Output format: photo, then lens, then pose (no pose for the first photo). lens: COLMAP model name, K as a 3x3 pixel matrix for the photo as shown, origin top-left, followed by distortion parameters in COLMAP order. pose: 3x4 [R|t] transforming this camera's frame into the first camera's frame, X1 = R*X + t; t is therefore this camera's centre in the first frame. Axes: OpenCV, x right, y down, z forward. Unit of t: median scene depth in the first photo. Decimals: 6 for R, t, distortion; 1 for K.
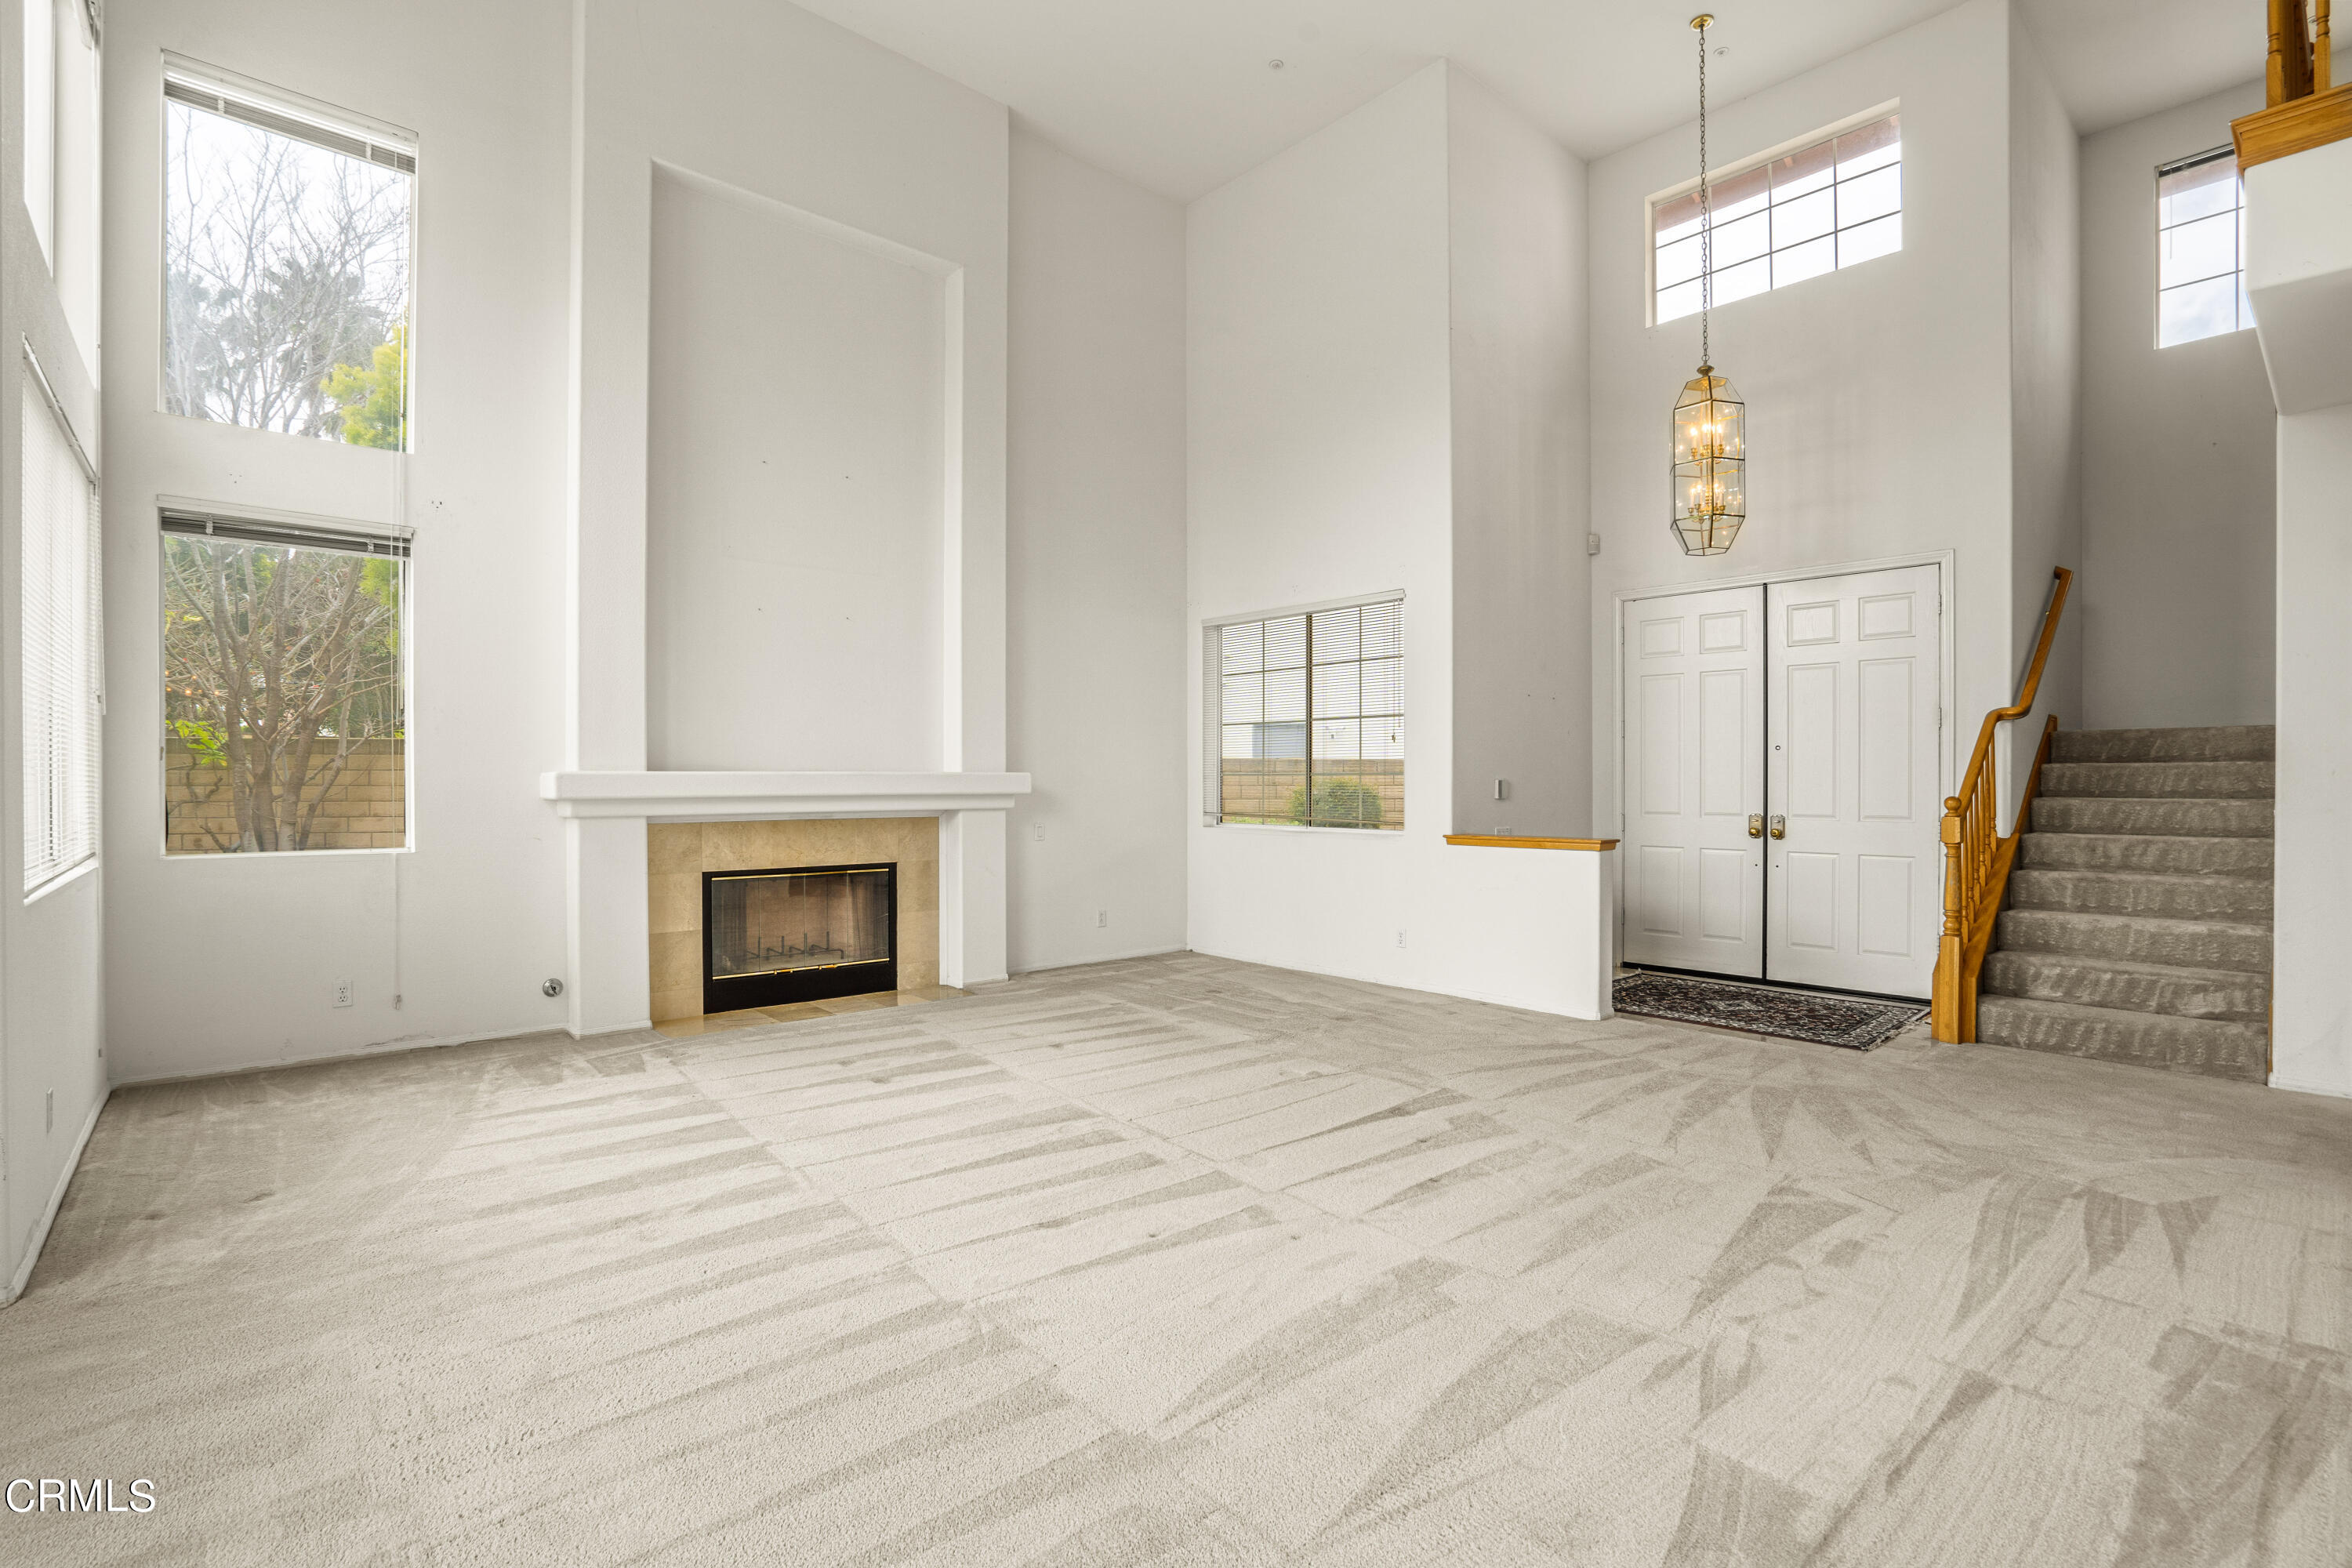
lens RADIAL K [[1096.2, 0, 1176.0], [0, 1096.2, 784.0], [0, 0, 1]] dist [-0.087037, 0.044842]
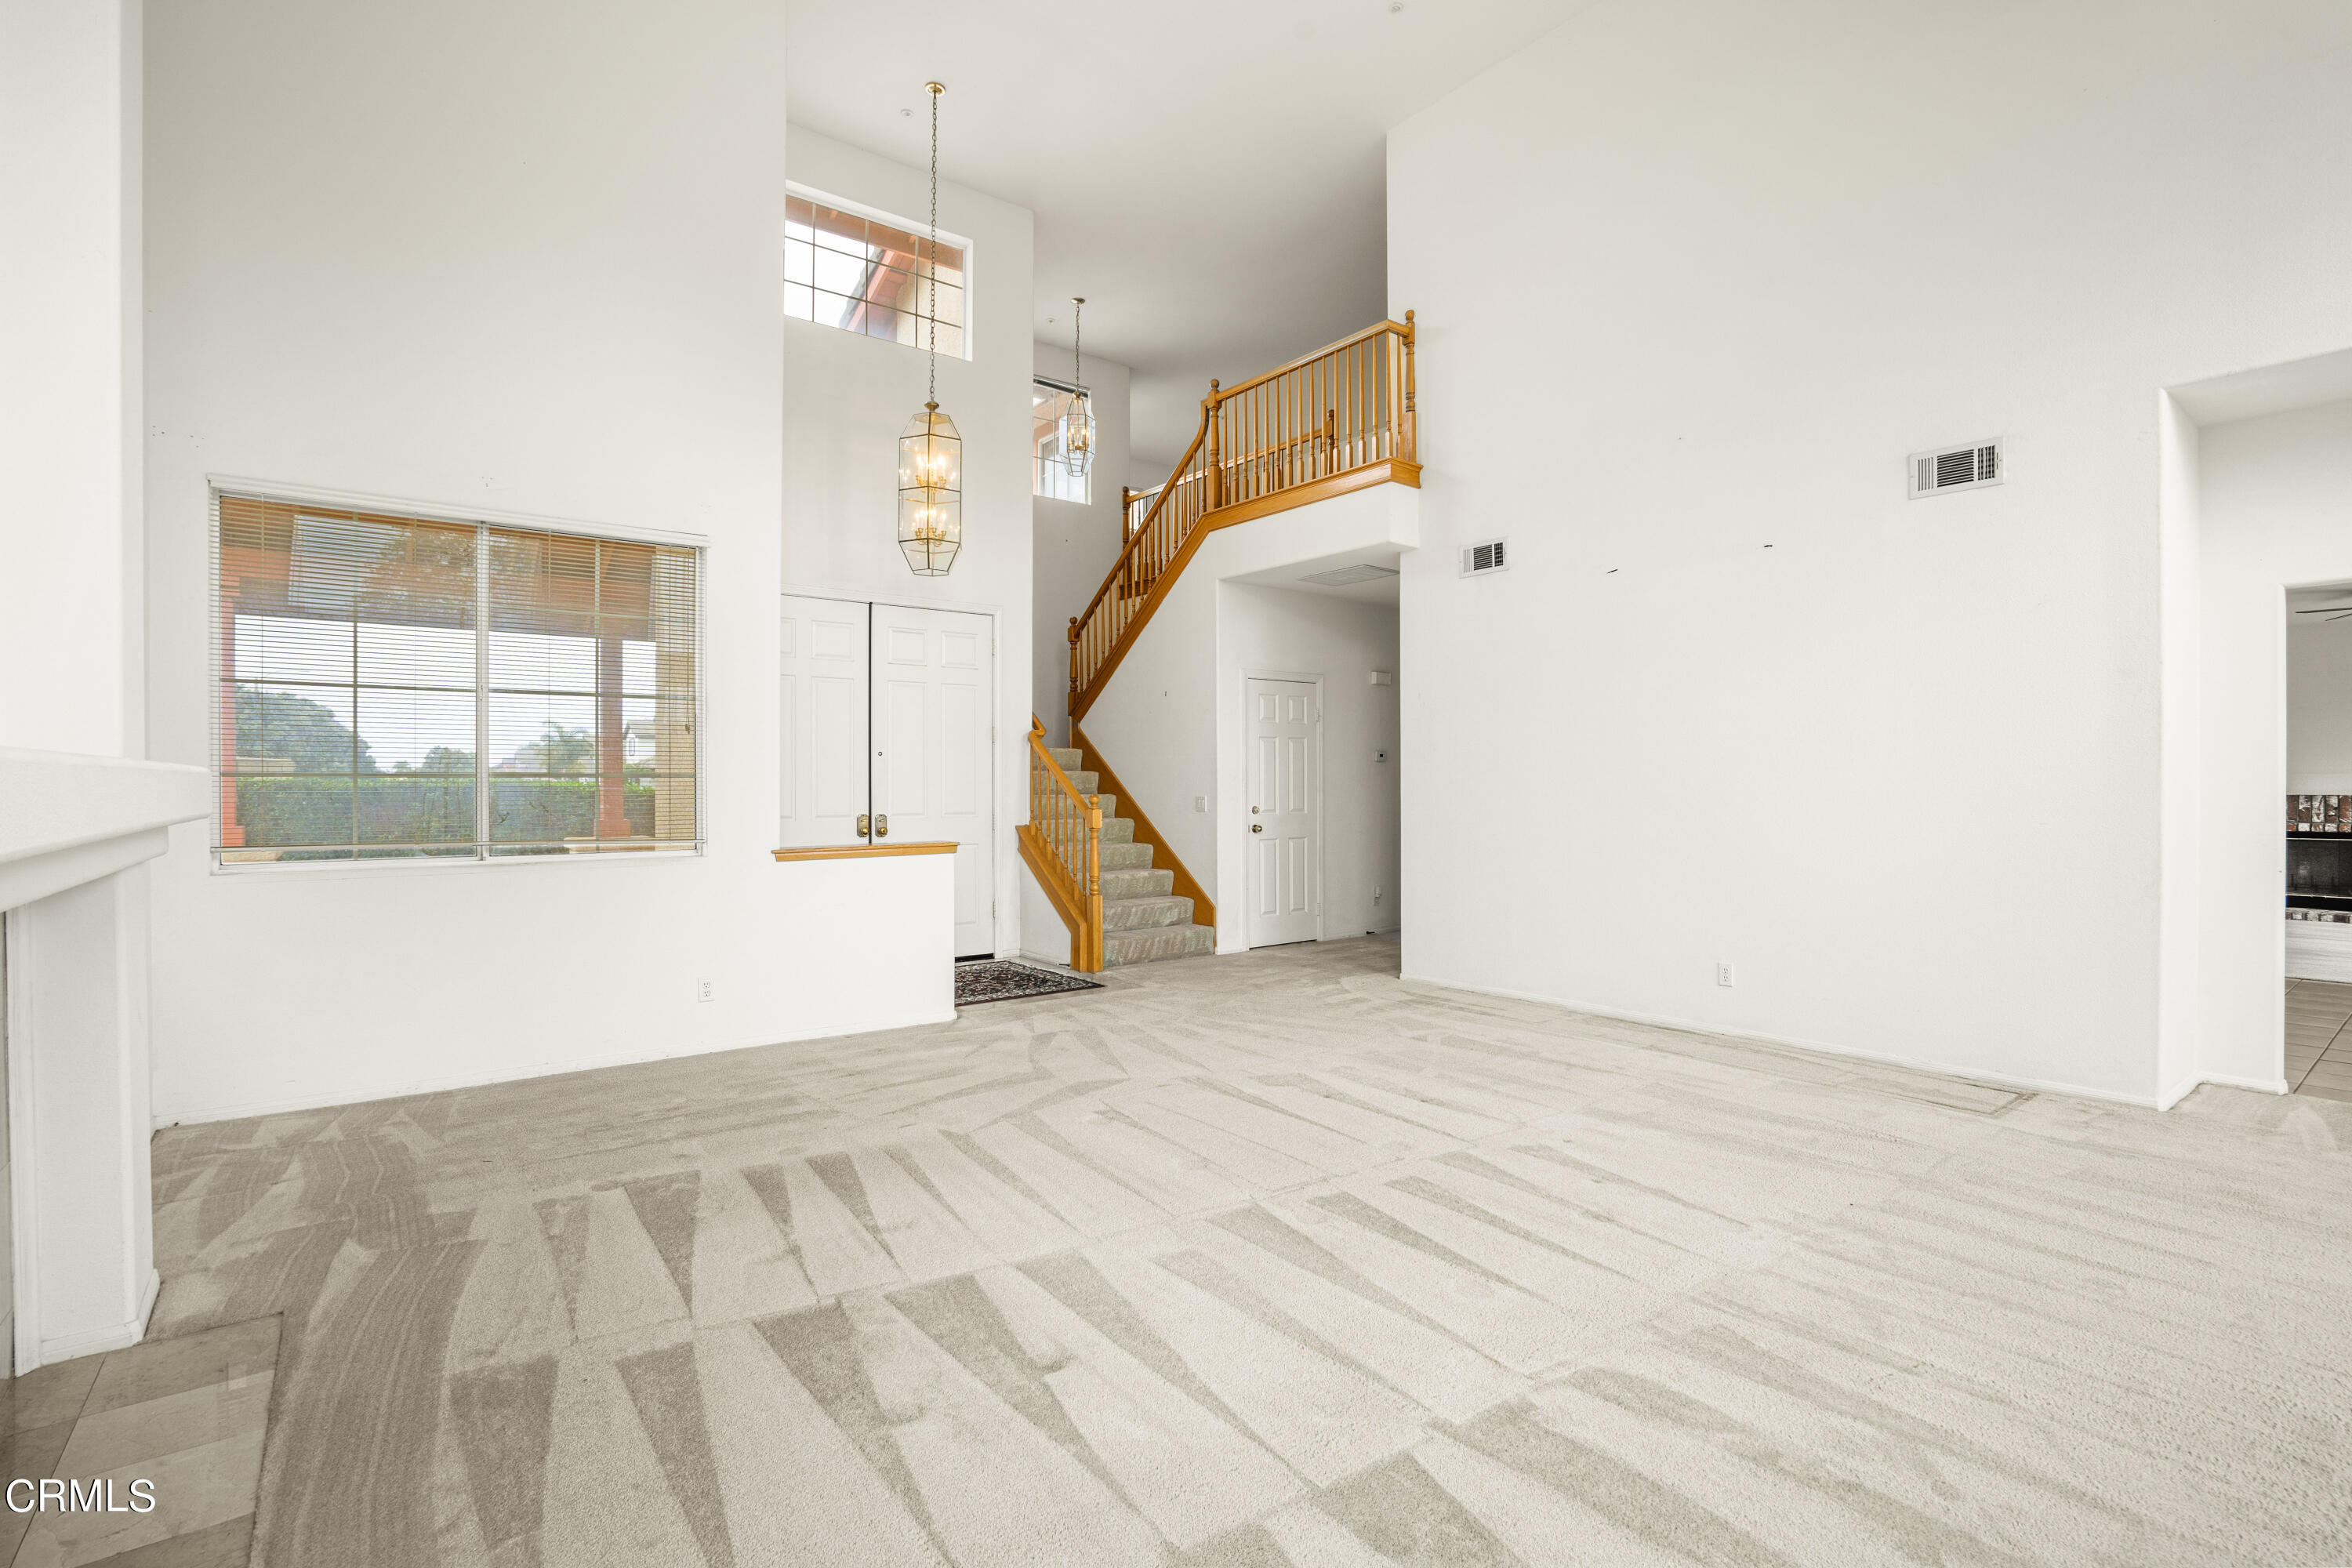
lens RADIAL K [[1096.2, 0, 1176.0], [0, 1096.2, 784.0], [0, 0, 1]] dist [-0.087037, 0.044842]
pose [[0.064465, -0.002431, 0.997917, -0.825117], [0.005300, 0.999984, 0.002093, -0.004960], [-0.997906, 0.005154, 0.064477, 0.957088]]
